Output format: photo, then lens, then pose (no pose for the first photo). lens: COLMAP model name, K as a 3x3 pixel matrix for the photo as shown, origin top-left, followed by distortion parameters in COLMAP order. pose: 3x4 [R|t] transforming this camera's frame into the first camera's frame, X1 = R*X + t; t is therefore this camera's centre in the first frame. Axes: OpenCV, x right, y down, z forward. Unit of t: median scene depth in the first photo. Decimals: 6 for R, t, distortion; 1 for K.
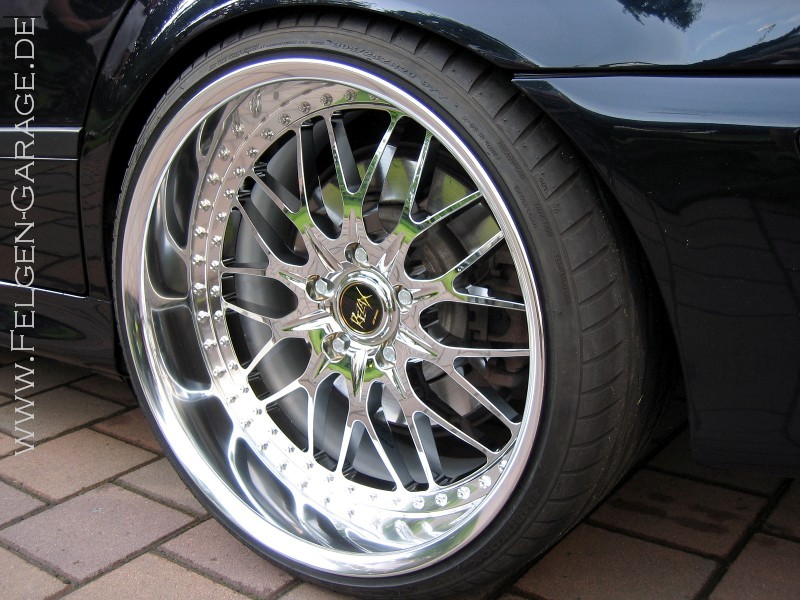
lens RADIAL K [[1003.0, 0, 400.0], [0, 1003.0, 300.0], [0, 0, 1]] dist [-0.120025, 0.016040]
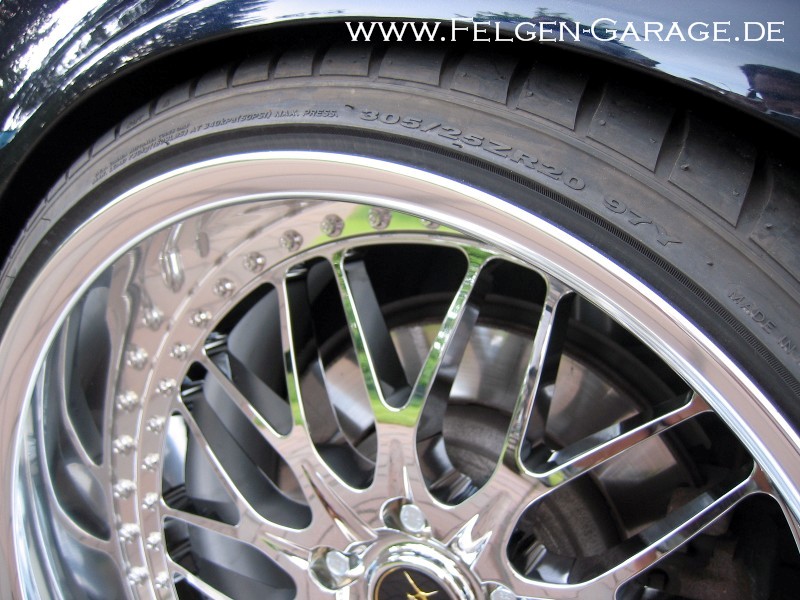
lens RADIAL K [[829.8, 0, 400.0], [0, 829.8, 300.0], [0, 0, 1]] dist [-0.086039, -0.004927]
pose [[0.997579, -0.049934, 0.048411, -0.060661], [0.052348, 0.997379, -0.049958, -0.136878], [-0.045789, 0.052371, 0.997577, 0.558442]]
